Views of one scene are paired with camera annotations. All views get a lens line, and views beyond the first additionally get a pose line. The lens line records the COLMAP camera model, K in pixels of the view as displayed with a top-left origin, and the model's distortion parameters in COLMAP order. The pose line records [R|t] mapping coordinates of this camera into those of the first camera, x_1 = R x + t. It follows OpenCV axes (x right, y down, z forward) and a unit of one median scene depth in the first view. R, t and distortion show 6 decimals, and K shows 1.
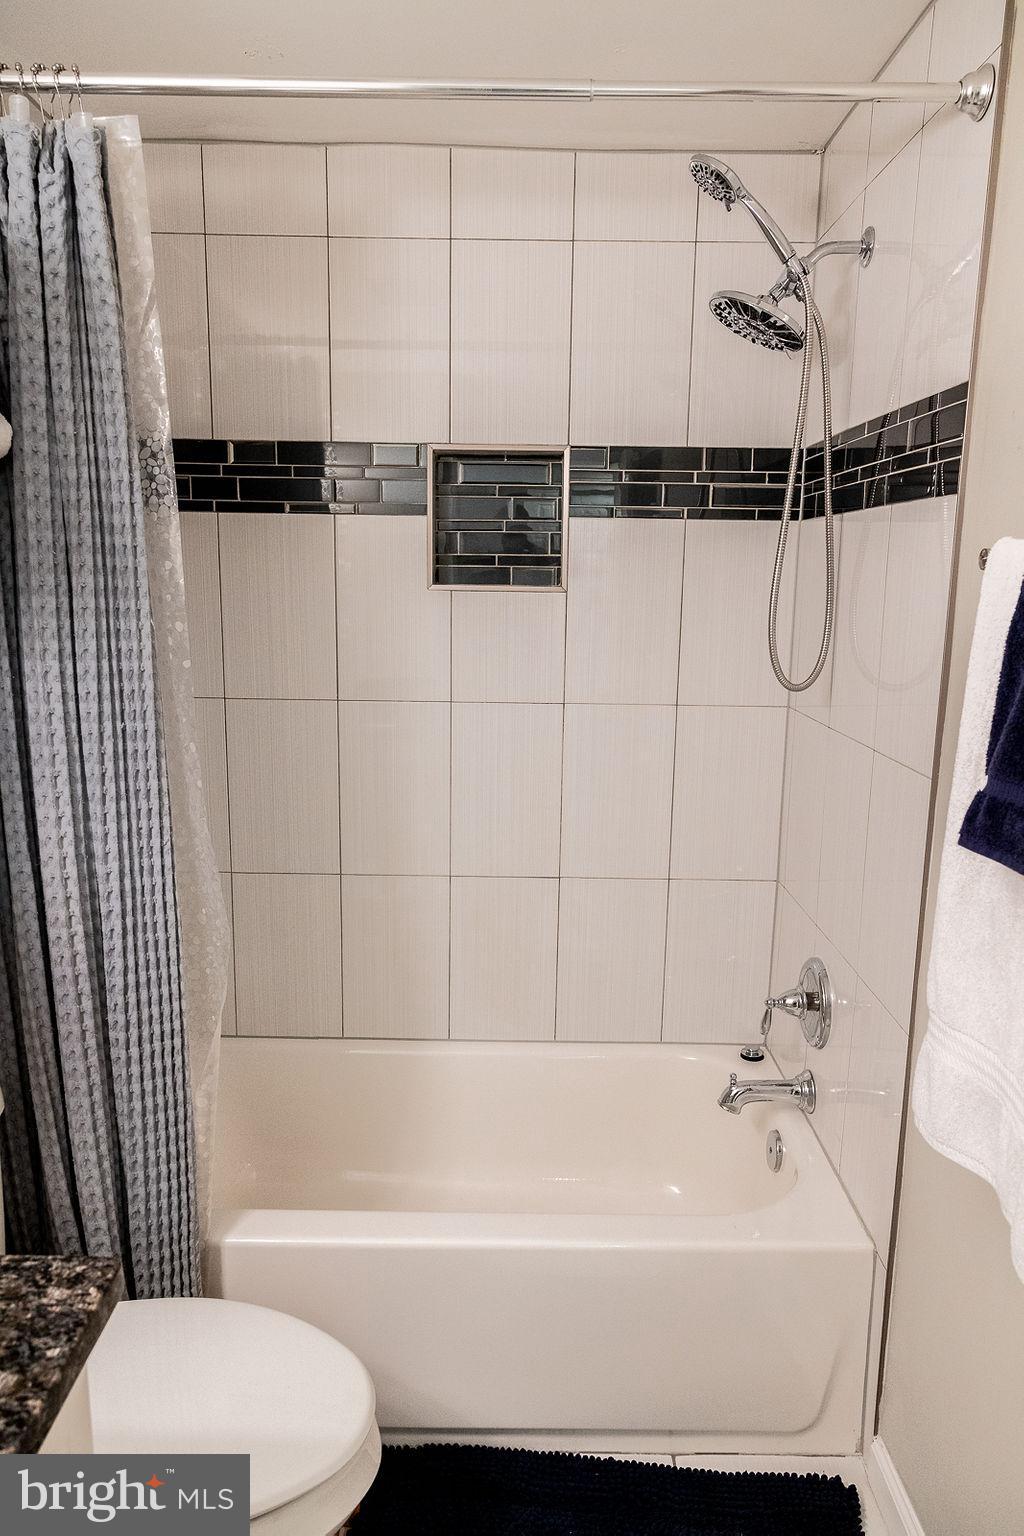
lens RADIAL K [[1019.6, 0, 512.0], [0, 1019.6, 768.0], [0, 0, 1]] dist [0.004847, 0.001541]
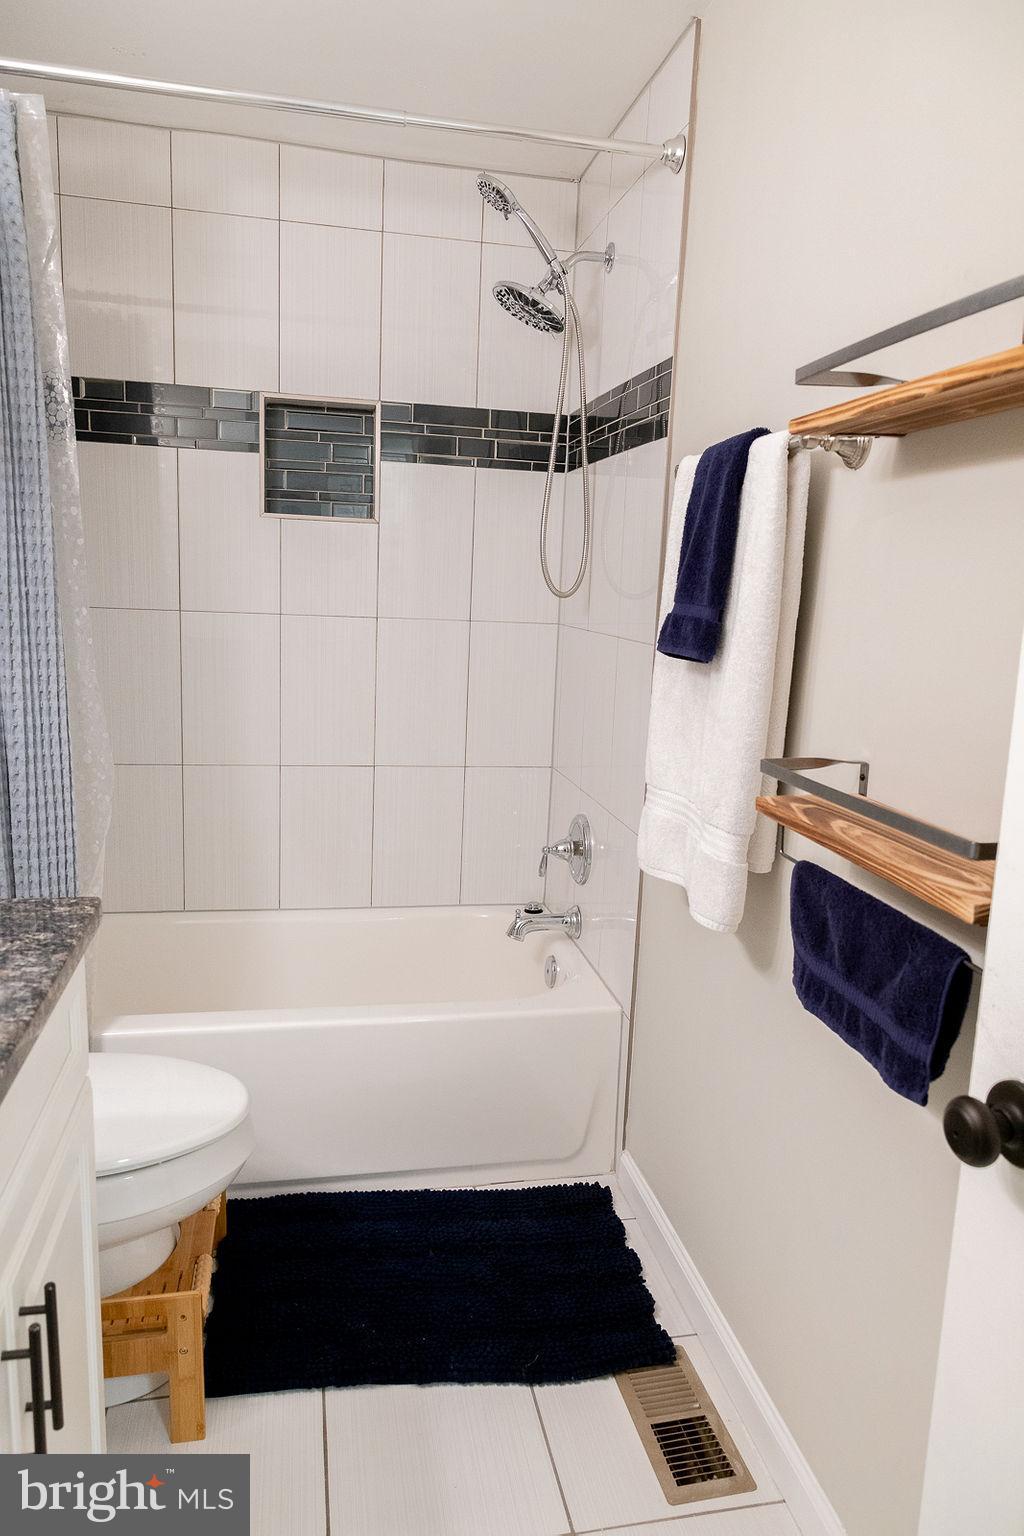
lens RADIAL K [[1019.6, 0, 512.0], [0, 1019.6, 768.0], [0, 0, 1]] dist [0.004847, 0.001541]
pose [[0.979107, -0.010078, 0.203097, -0.050617], [0.010338, 0.999947, -0.000220, 0.148854], [-0.203084, 0.002315, 0.979159, -0.265195]]
